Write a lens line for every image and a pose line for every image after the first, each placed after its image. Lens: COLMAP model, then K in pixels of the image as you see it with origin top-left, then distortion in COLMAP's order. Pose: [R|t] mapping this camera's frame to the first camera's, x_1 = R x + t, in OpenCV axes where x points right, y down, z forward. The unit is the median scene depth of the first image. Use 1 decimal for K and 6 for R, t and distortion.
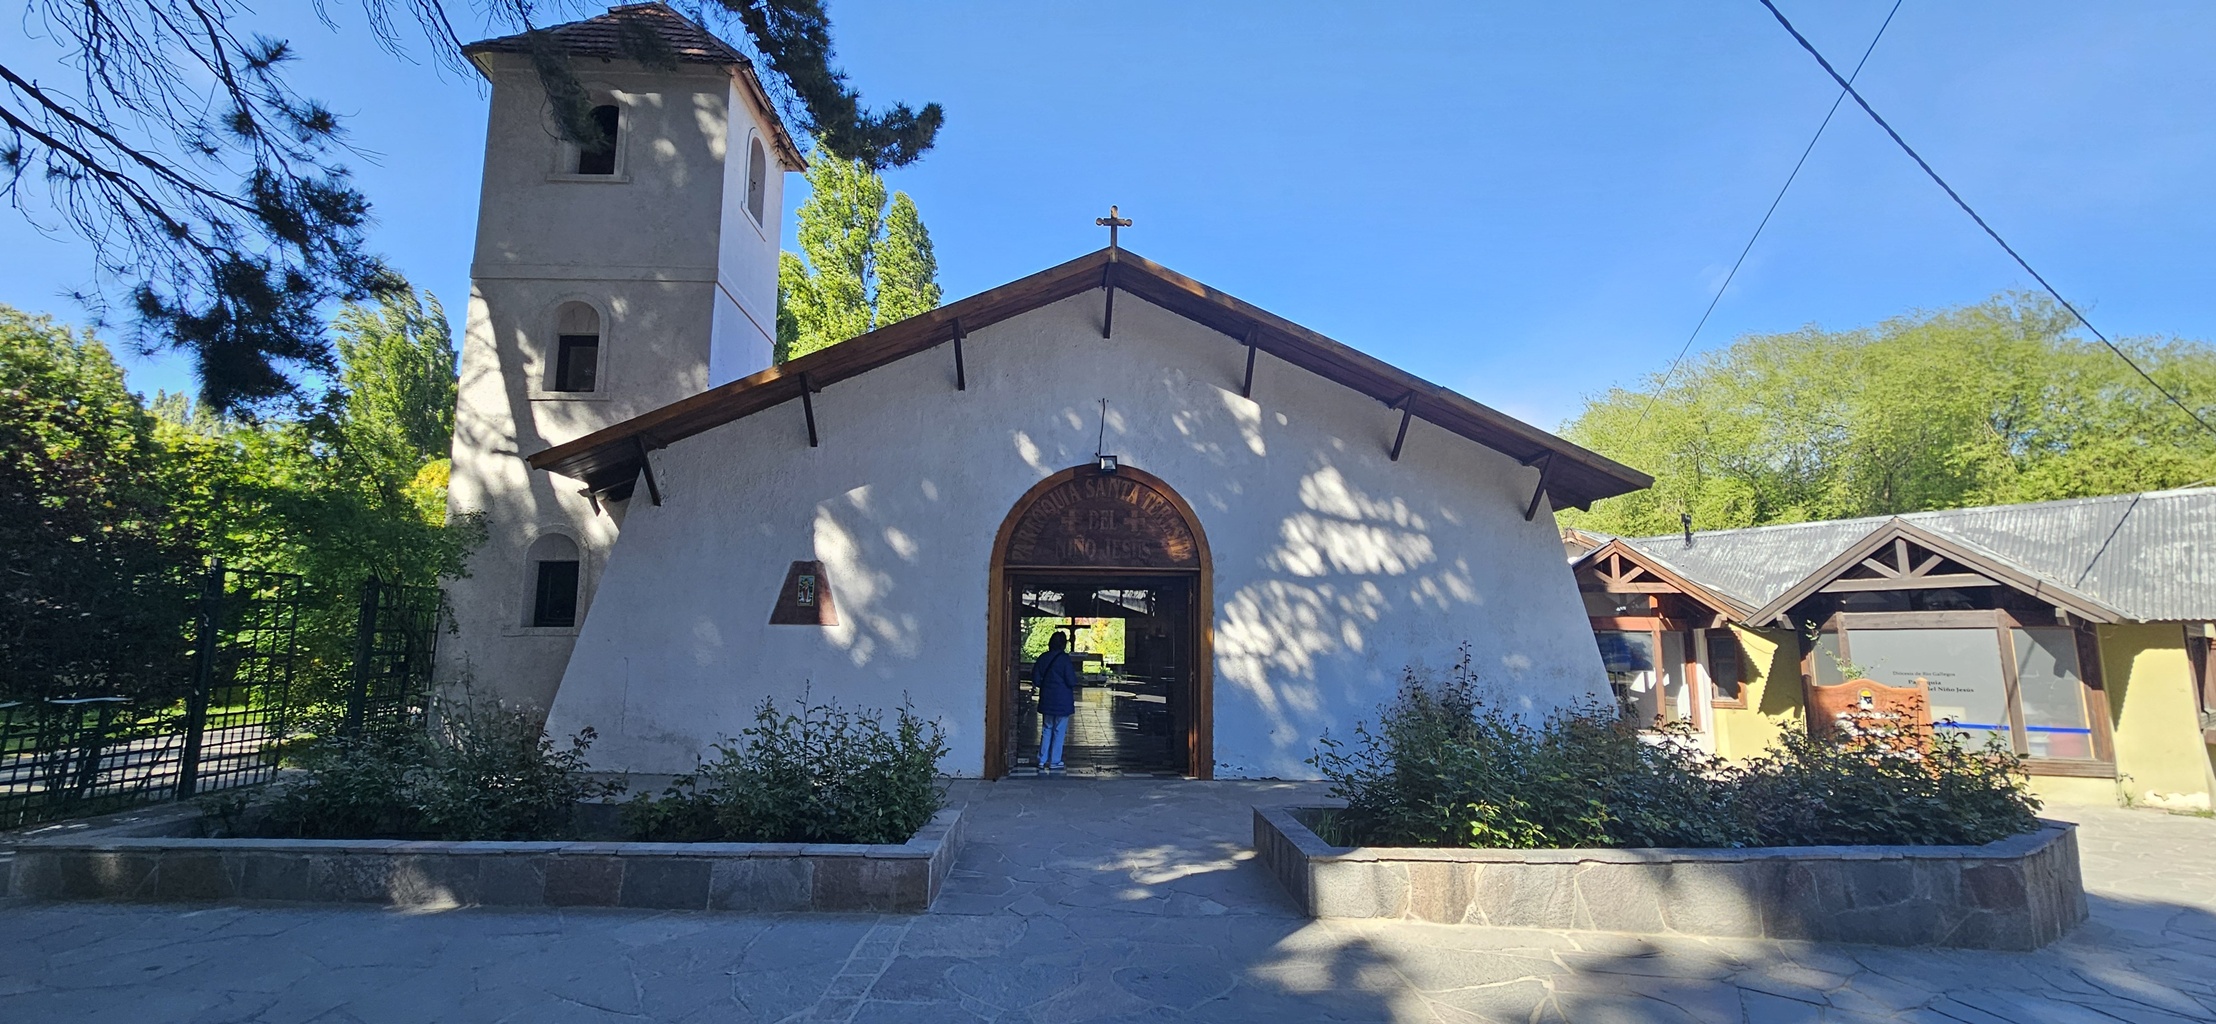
lens RADIAL K [[900.4, 0, 1108.0], [0, 900.4, 512.0], [0, 0, 1]] dist [-0.000268, 0.000225]
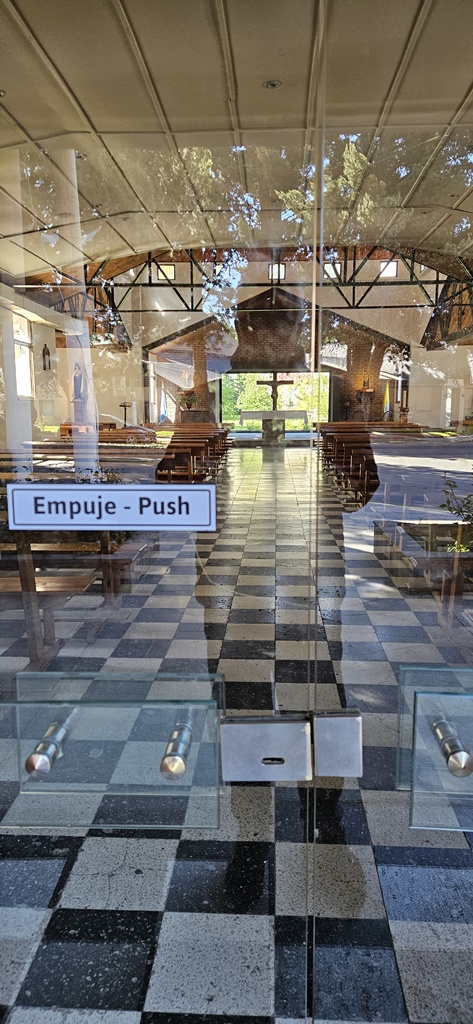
lens RADIAL K [[682.8, 0, 236.5], [0, 682.8, 512.0], [0, 0, 1]] dist [0.063462, -0.050953]
pose [[0.994312, -0.003605, -0.106448, -0.008376], [0.035439, 0.953676, 0.298740, 0.146369], [0.100440, -0.300814, 0.948379, 0.989485]]
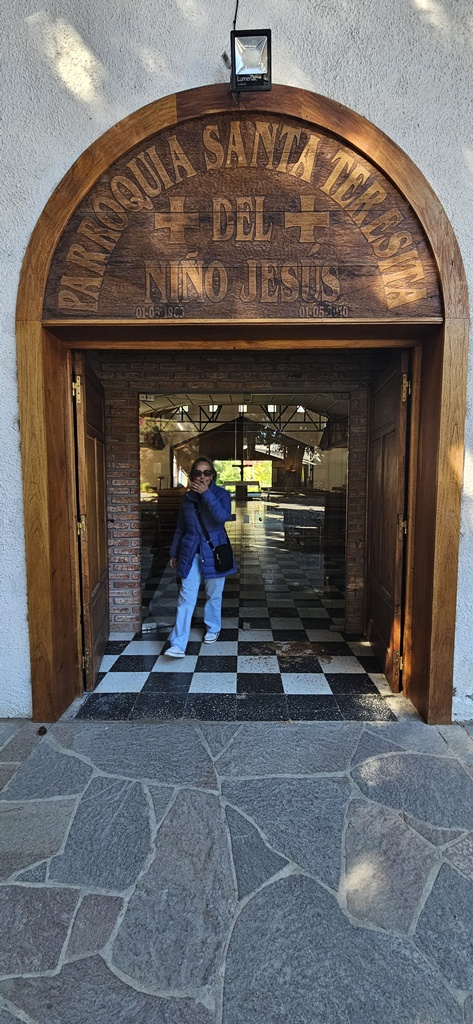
lens RADIAL K [[414.6, 0, 236.5], [0, 414.6, 512.0], [0, 0, 1]] dist [0.000304, -0.000115]
pose [[0.997920, -0.006580, -0.064124, 0.004838], [0.021165, 0.973072, 0.229527, 0.109154], [0.060887, -0.230407, 0.971188, 0.743982]]
